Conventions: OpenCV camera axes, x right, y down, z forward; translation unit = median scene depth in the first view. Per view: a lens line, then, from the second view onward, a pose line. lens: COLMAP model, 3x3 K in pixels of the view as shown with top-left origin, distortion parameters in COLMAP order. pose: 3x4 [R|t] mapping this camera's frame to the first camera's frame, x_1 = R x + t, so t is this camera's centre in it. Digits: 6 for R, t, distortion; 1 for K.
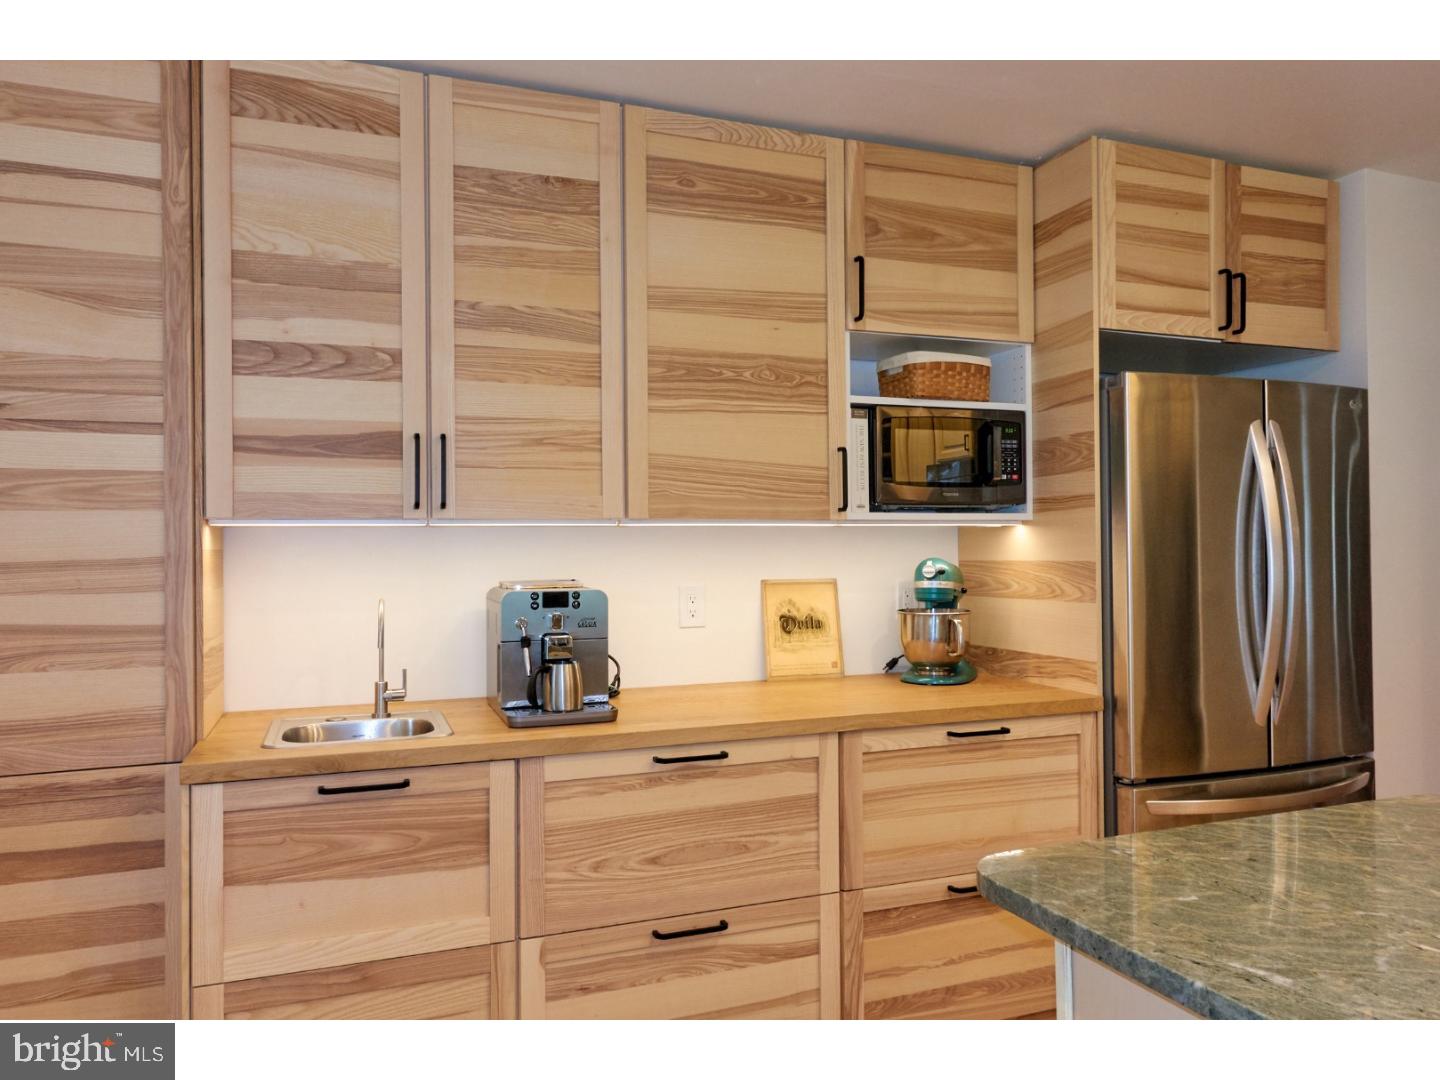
lens RADIAL K [[1026.6, 0, 710.2], [0, 1026.6, 540.3], [0, 0, 1]] dist [0.006932, 0.007256]
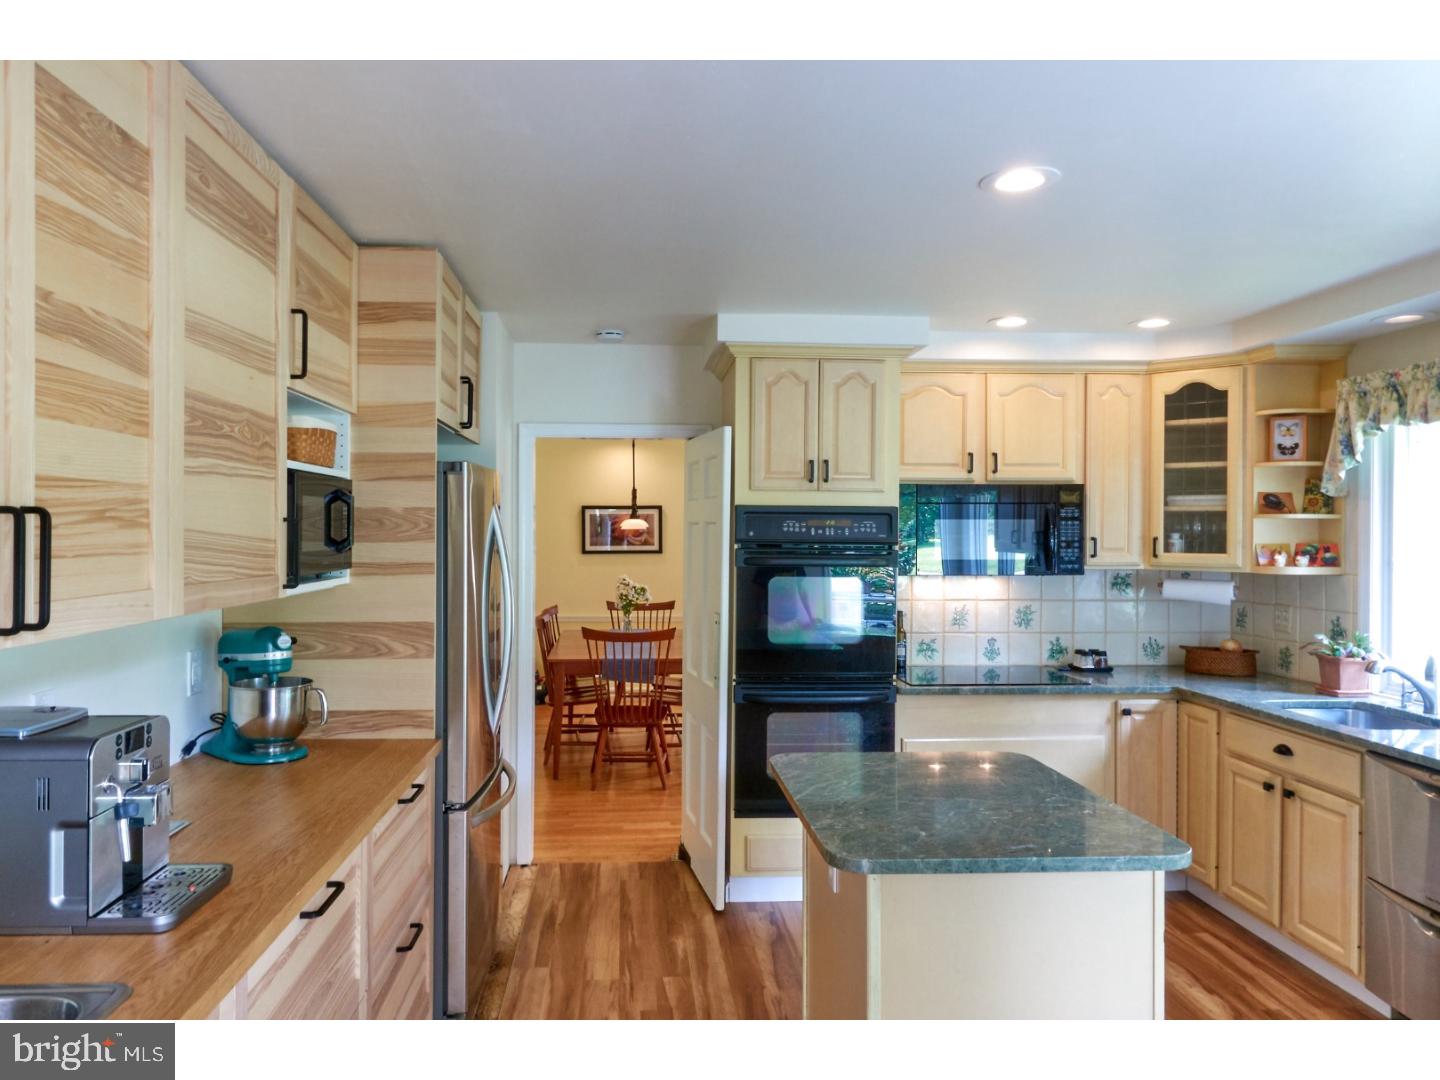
lens RADIAL K [[1026.6, 0, 708.0], [0, 1026.6, 538.0], [0, 0, 1]] dist [0.006932, 0.007256]
pose [[0.273141, 0.001748, 0.961973, -0.650417], [-0.018685, 0.999819, 0.003488, -0.083756], [-0.961793, -0.018927, 0.273124, 0.401343]]
